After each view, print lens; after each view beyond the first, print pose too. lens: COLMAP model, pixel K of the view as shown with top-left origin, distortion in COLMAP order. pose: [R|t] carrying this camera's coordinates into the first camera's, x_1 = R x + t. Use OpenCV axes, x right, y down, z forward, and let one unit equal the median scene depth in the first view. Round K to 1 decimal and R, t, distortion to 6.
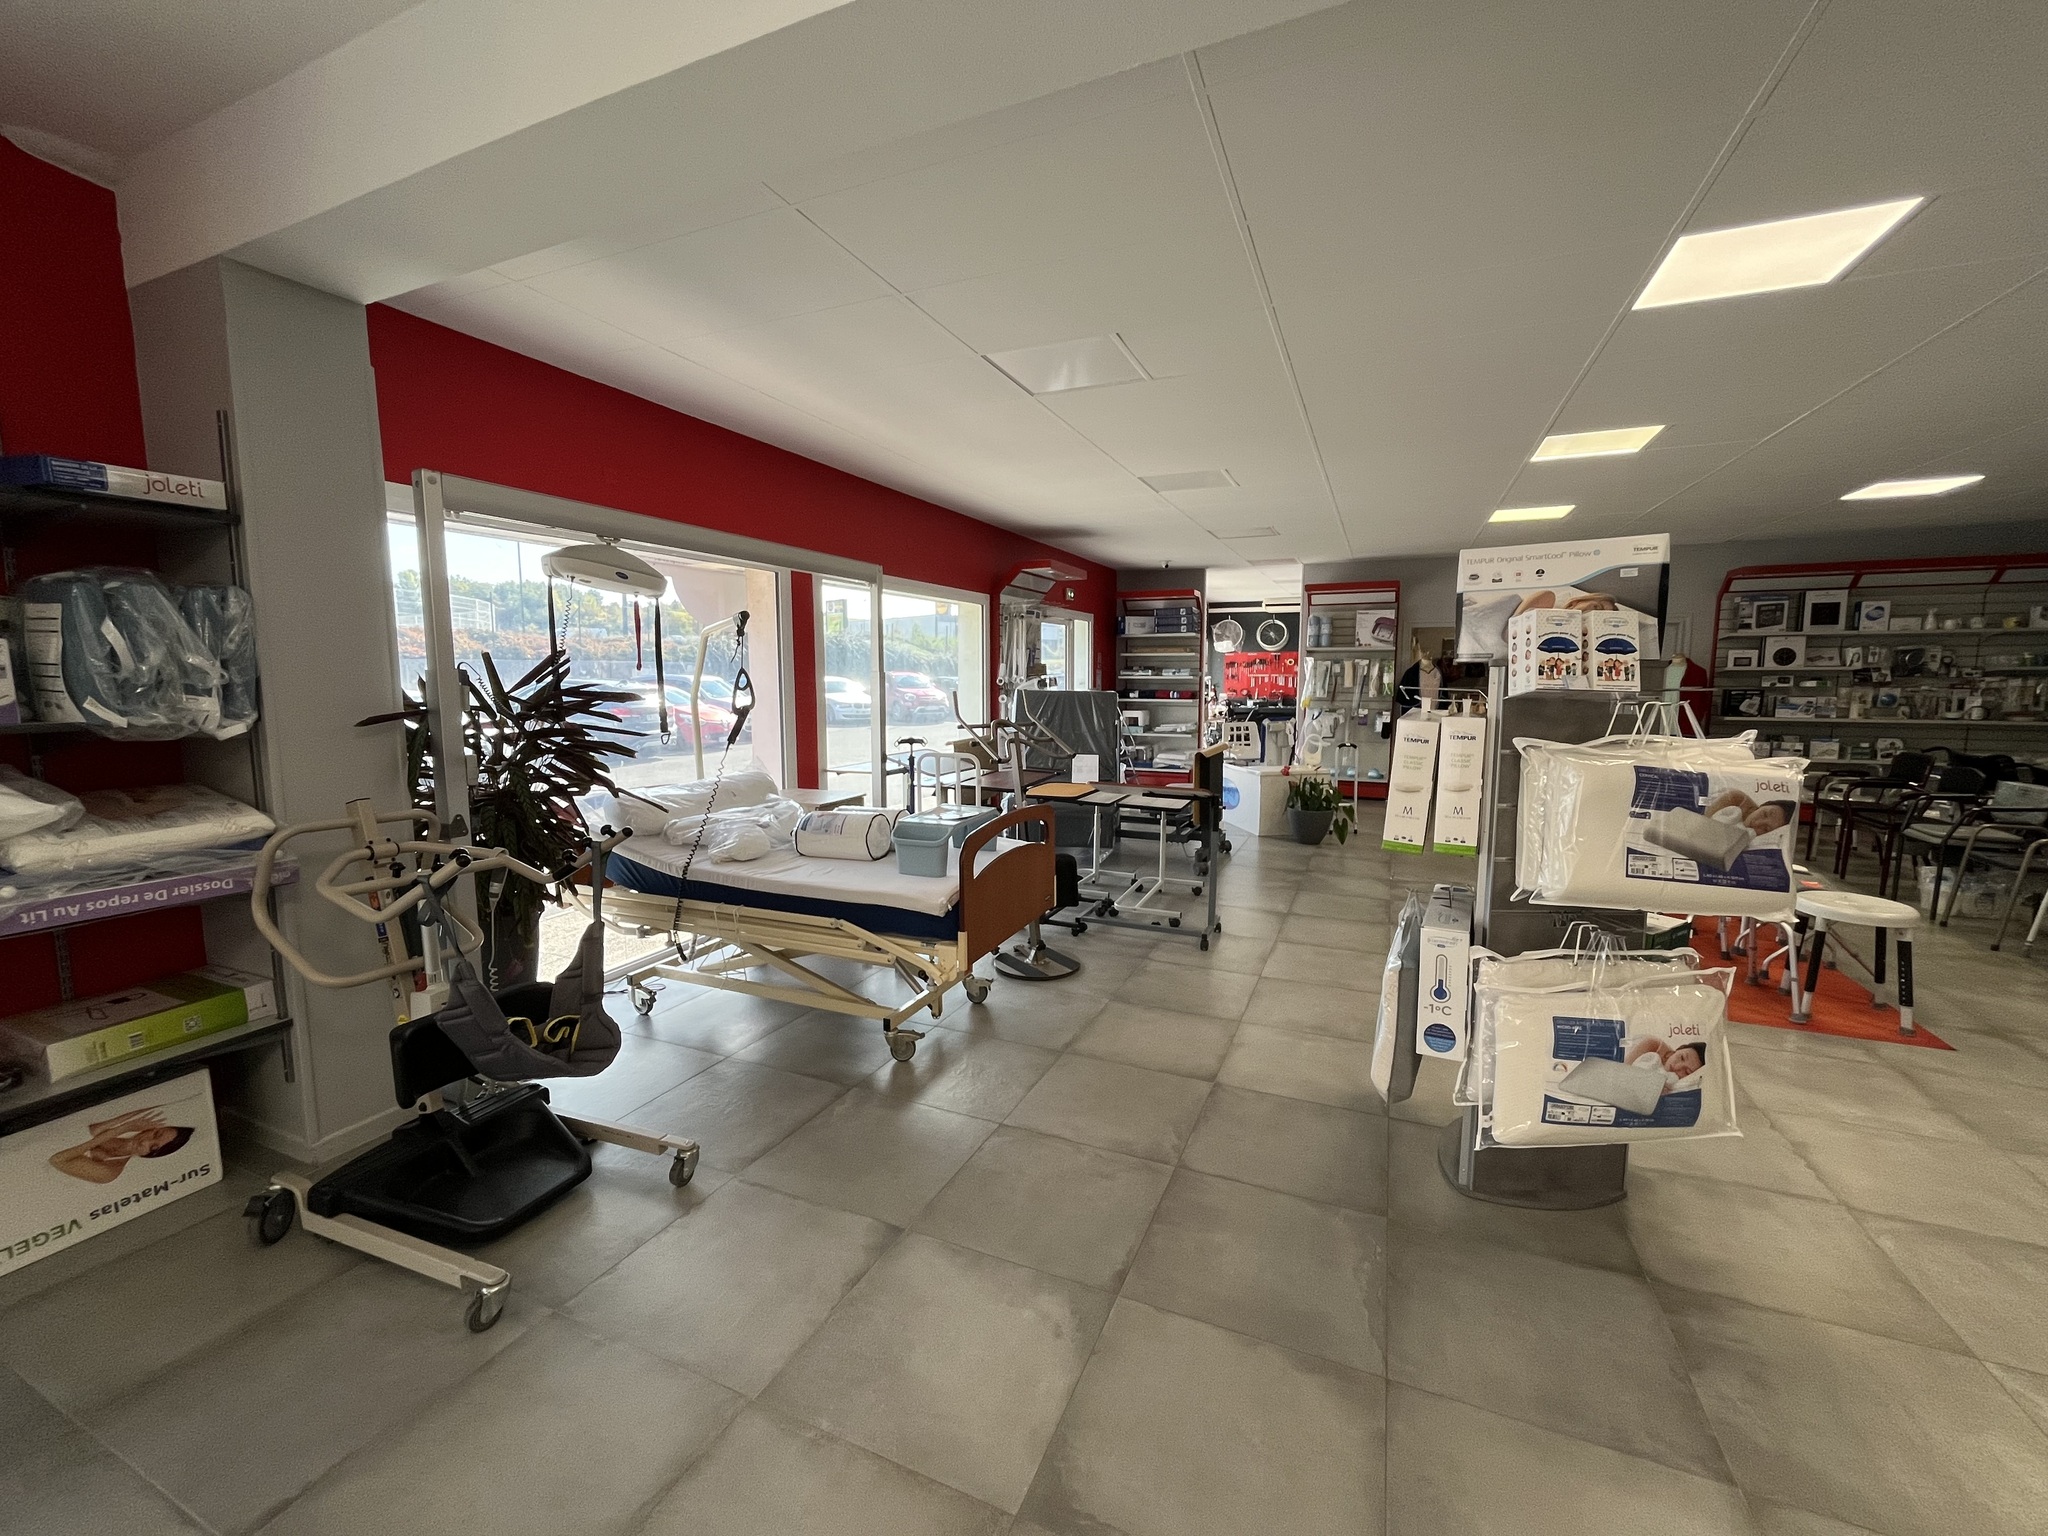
lens RADIAL K [[826.8, 0, 1023.2], [0, 826.8, 764.8], [0, 0, 1]] dist [-0.001965, -0.000254]
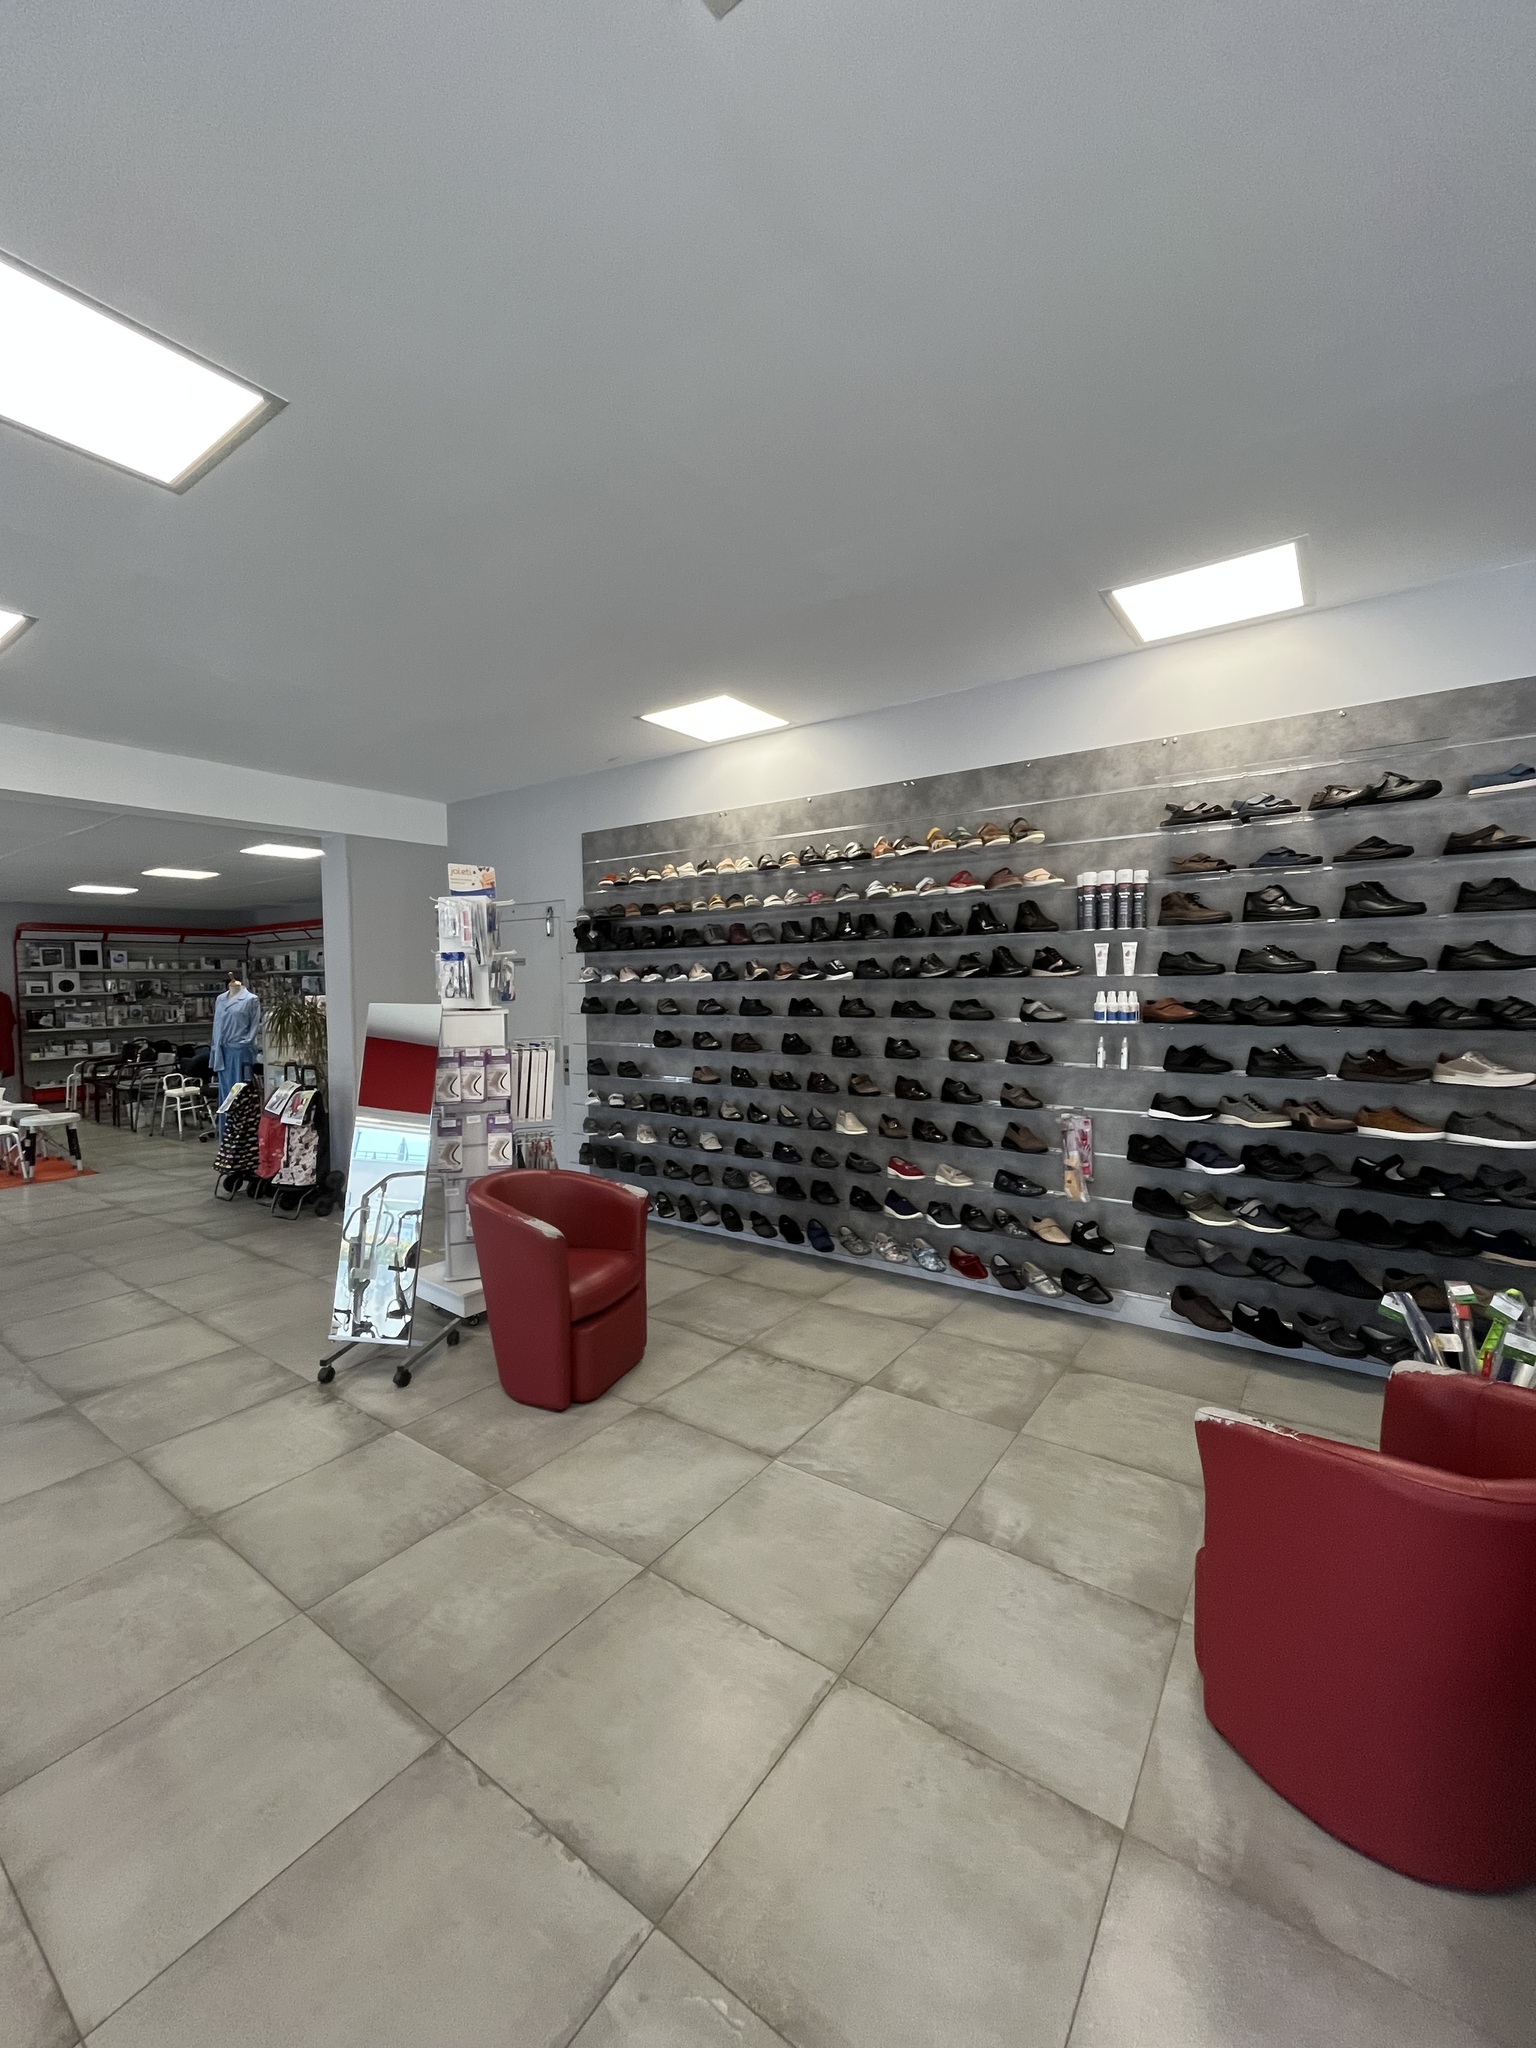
lens RADIAL K [[826.8, 0, 767.1], [0, 826.8, 1019.9], [0, 0, 1]] dist [-0.001965, -0.000254]
pose [[0.202589, -0.045994, 0.978183, -0.253053], [0.123861, 0.992078, 0.020995, 0.051223], [-0.971399, 0.116905, 0.206680, -0.497702]]
